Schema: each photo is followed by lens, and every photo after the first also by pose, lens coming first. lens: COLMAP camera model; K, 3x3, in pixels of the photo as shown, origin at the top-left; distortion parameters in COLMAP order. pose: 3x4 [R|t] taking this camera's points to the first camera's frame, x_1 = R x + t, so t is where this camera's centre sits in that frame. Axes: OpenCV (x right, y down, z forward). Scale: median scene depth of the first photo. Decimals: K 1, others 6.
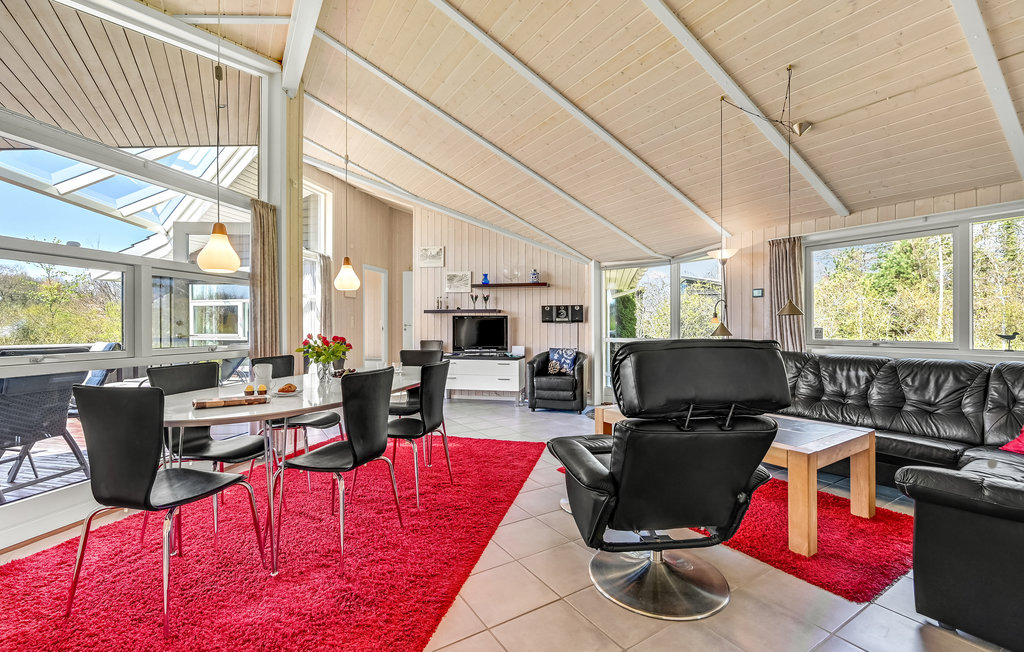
lens RADIAL K [[443.5, 0, 514.9], [0, 443.5, 326.2], [0, 0, 1]] dist [-0.013699, 0.000038]
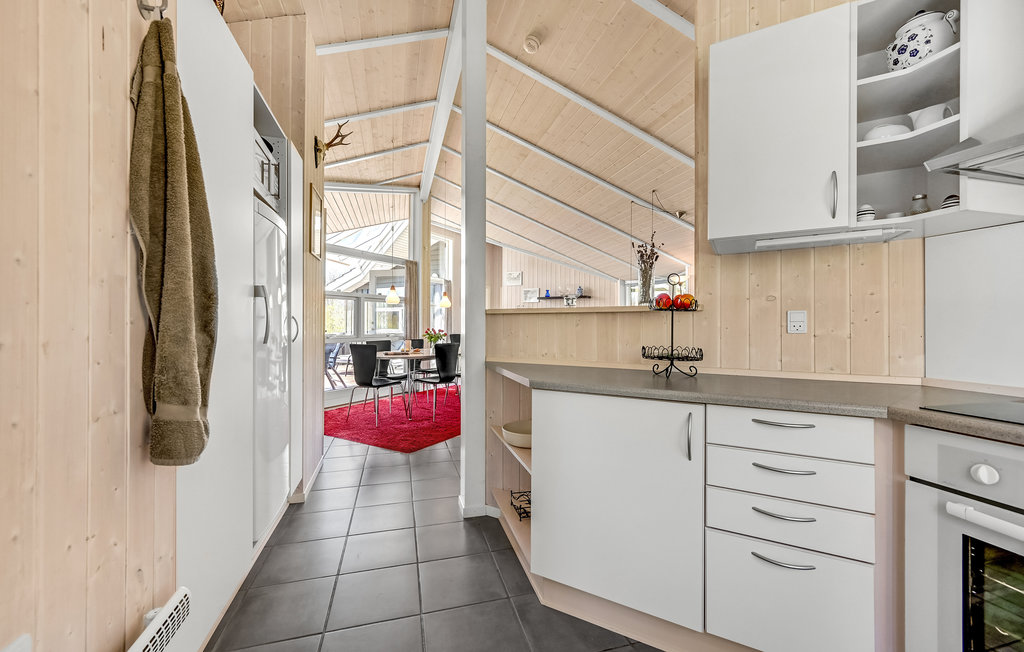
lens RADIAL K [[411.3, 0, 510.3], [0, 411.3, 323.0], [0, 0, 1]] dist [0.001878, 0.000943]
pose [[0.956069, 0.007495, -0.293045, 0.328745], [-0.008386, 0.999963, -0.001781, -0.007085], [0.293021, 0.004161, 0.956097, -0.520318]]
